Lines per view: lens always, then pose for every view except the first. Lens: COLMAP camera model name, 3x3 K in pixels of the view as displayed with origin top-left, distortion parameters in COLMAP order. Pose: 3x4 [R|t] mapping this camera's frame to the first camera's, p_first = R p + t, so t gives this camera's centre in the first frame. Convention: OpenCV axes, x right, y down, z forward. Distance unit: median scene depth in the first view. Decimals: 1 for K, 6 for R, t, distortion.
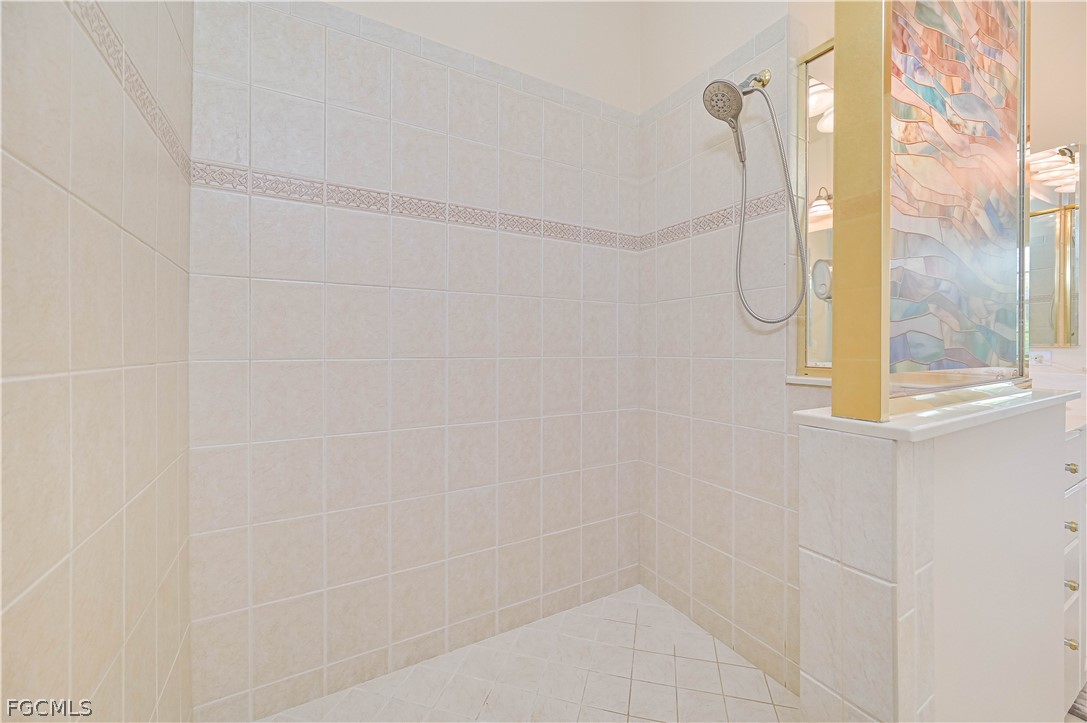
lens RADIAL K [[433.2, 0, 544.9], [0, 433.2, 353.3], [0, 0, 1]] dist [-0.001419, -0.000051]
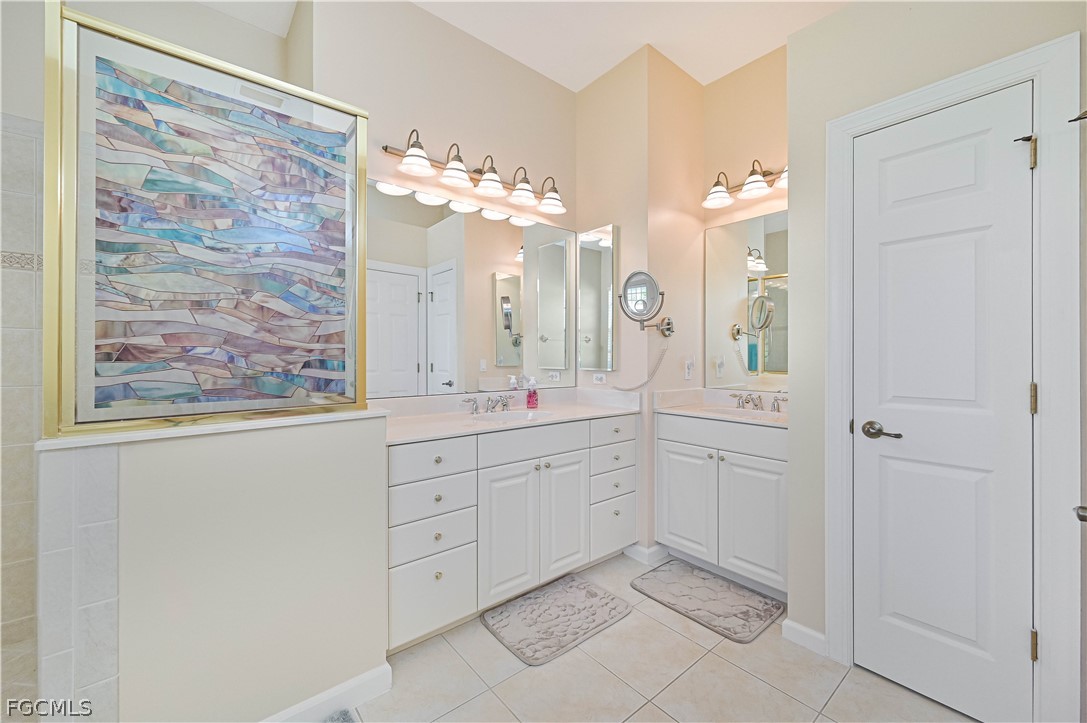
lens RADIAL K [[433.2, 0, 544.9], [0, 433.2, 353.3], [0, 0, 1]] dist [-0.001419, -0.000051]
pose [[0.985127, 0.004269, 0.171773, 1.876977], [-0.001126, 0.999830, -0.018389, -0.115103], [-0.171823, 0.017922, 0.984965, -0.785816]]
